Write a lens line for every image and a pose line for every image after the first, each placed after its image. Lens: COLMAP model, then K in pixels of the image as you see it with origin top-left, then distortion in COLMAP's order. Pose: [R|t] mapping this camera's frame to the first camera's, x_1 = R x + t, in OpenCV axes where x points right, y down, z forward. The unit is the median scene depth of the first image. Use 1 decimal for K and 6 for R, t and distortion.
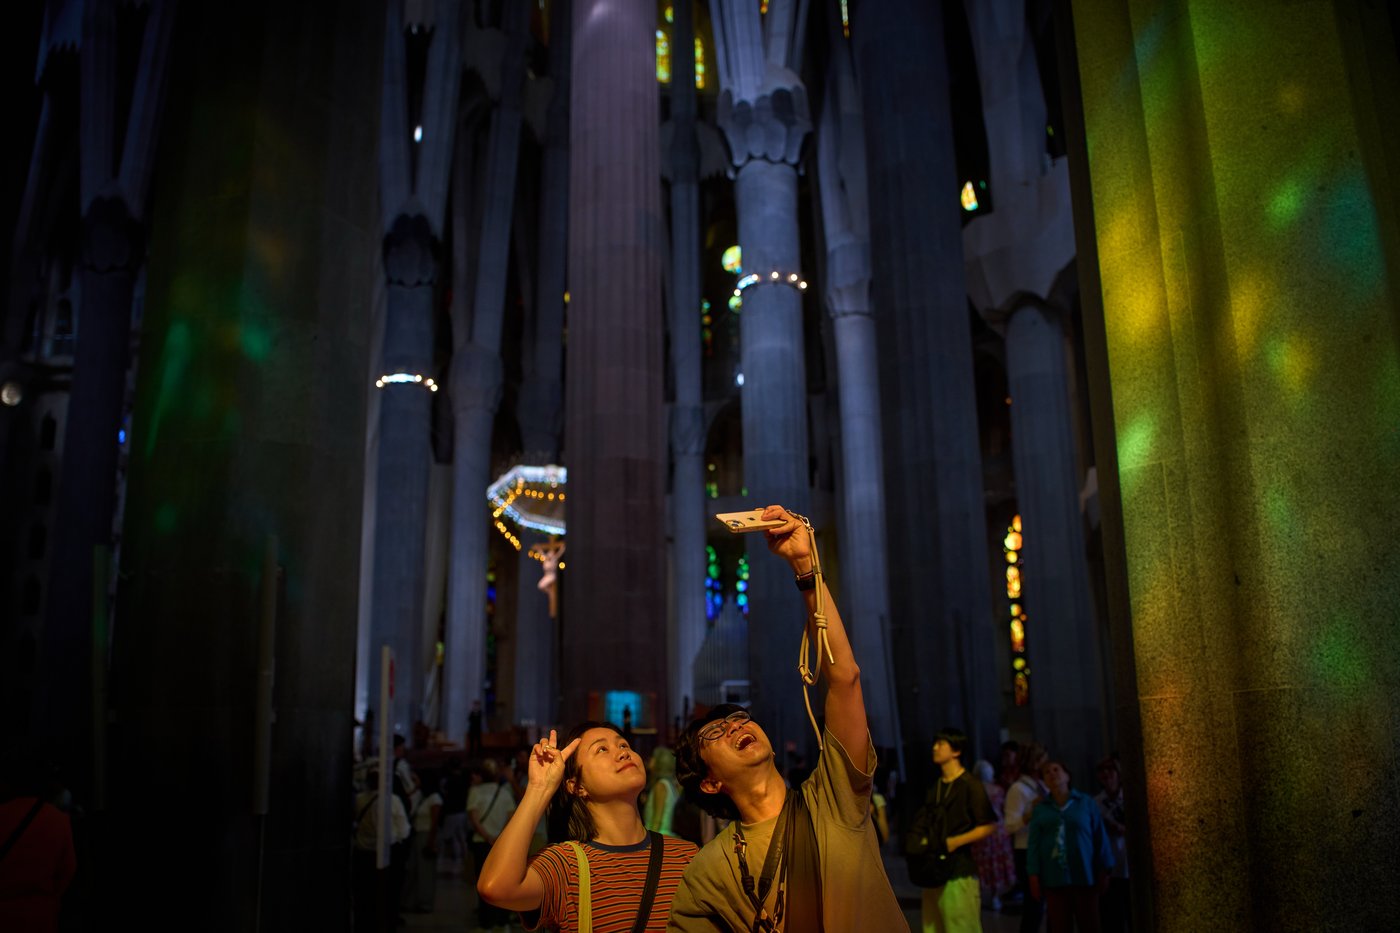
lens RADIAL K [[1208.8, 0, 631.1], [0, 1208.8, 493.4], [0, 0, 1]] dist [-0.072003, 0.003053]
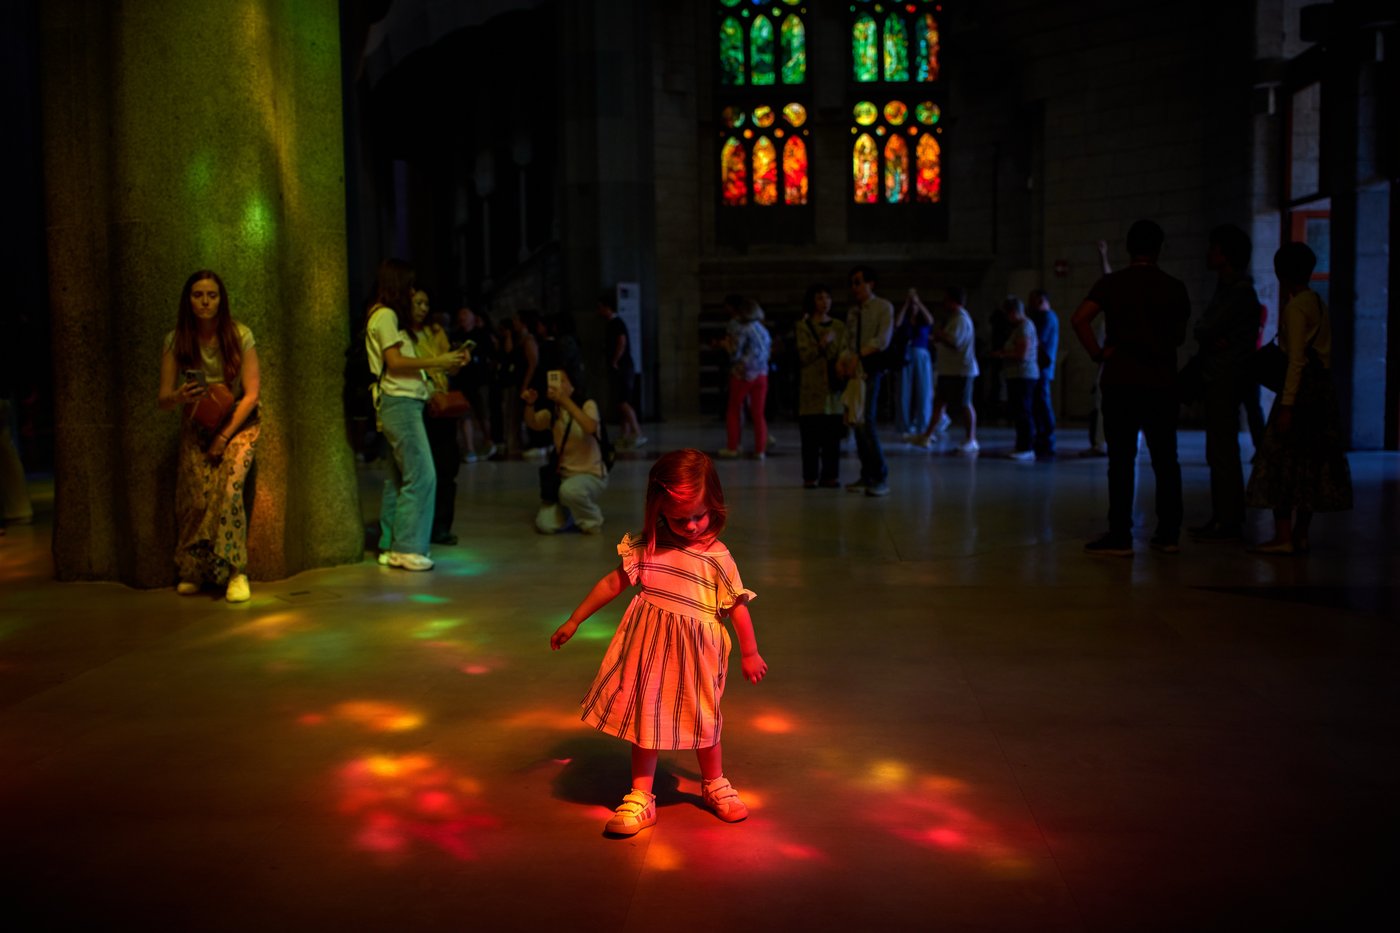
lens RADIAL K [[1425.5, 0, 699.6], [0, 1425.5, 487.8], [0, 0, 1]] dist [-0.023263, -0.020409]
pose [[0.875025, -0.048929, 0.481598, 0.331408], [-0.100152, 0.955055, 0.278998, -0.046599], [-0.473603, -0.292363, 0.830797, -0.628383]]
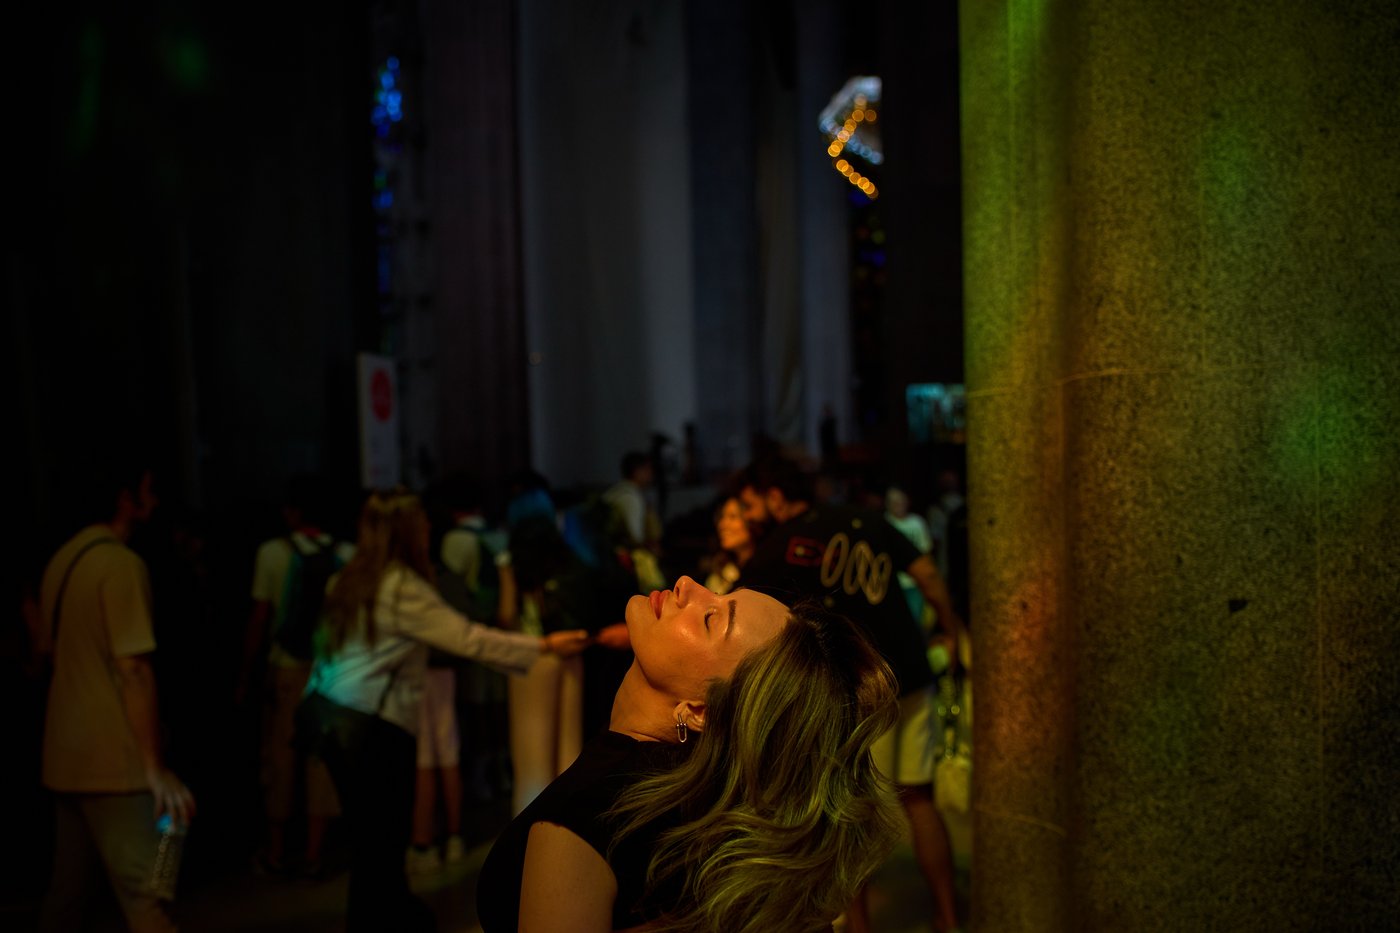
lens RADIAL K [[1556.7, 0, 562.3], [0, 1556.7, 518.7], [0, 0, 1]] dist [-0.016089, -0.056474]
pose [[0.922508, -0.013638, -0.385737, 0.586876], [0.106822, 0.969361, 0.221197, 0.045517], [0.370902, -0.245261, 0.895700, 0.256042]]
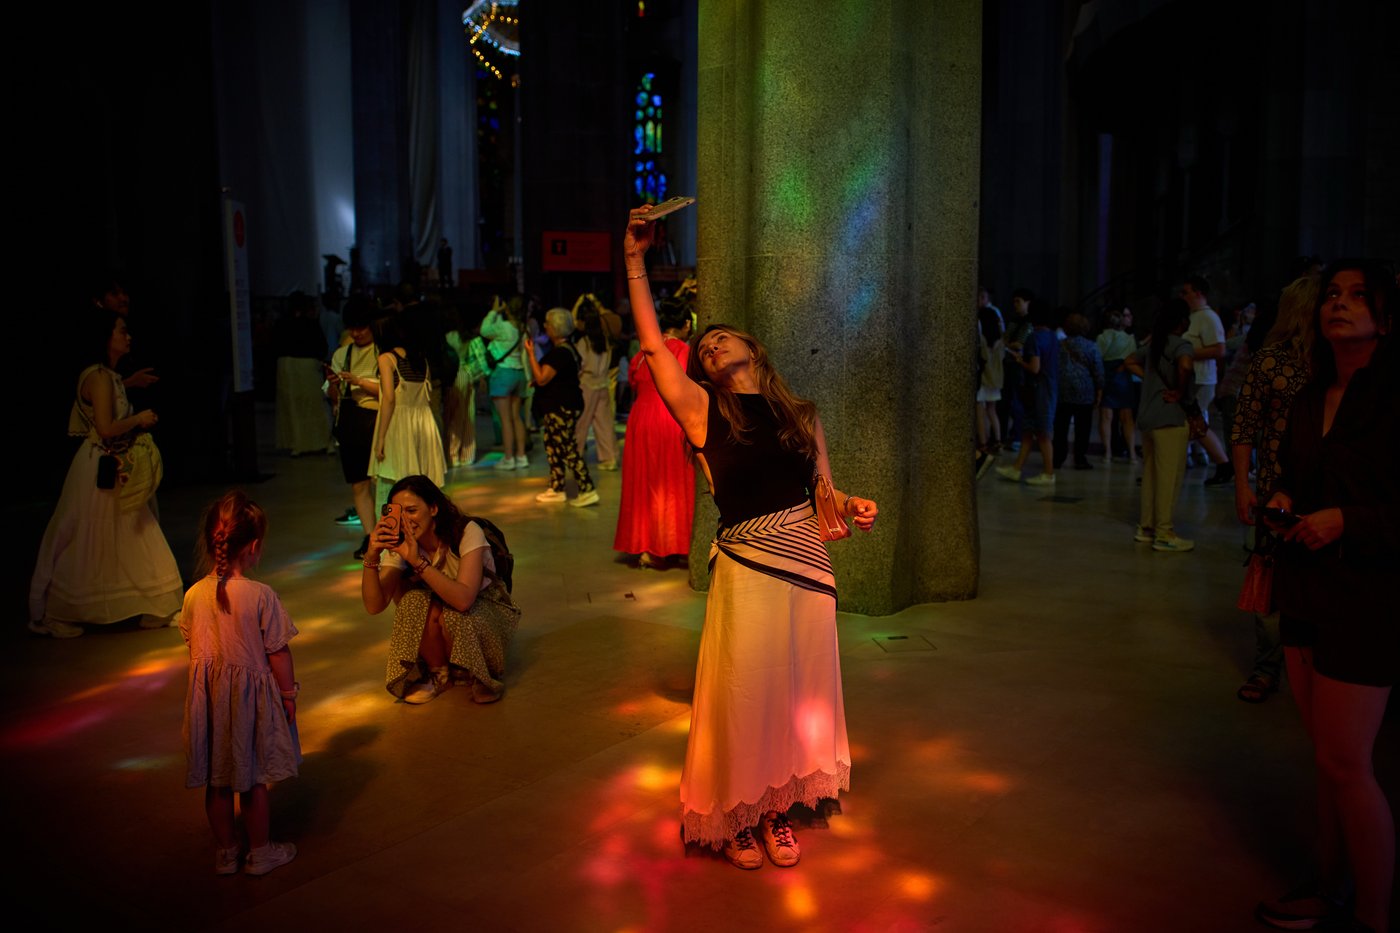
lens RADIAL K [[1300.1, 0, 740.9], [0, 1300.1, 461.3], [0, 0, 1]] dist [-0.041485, -0.001832]
pose [[0.999840, 0.005346, 0.017094, 0.493411], [-0.010809, 0.941134, 0.337860, -0.102927], [-0.014282, -0.337991, 0.941041, -0.414365]]
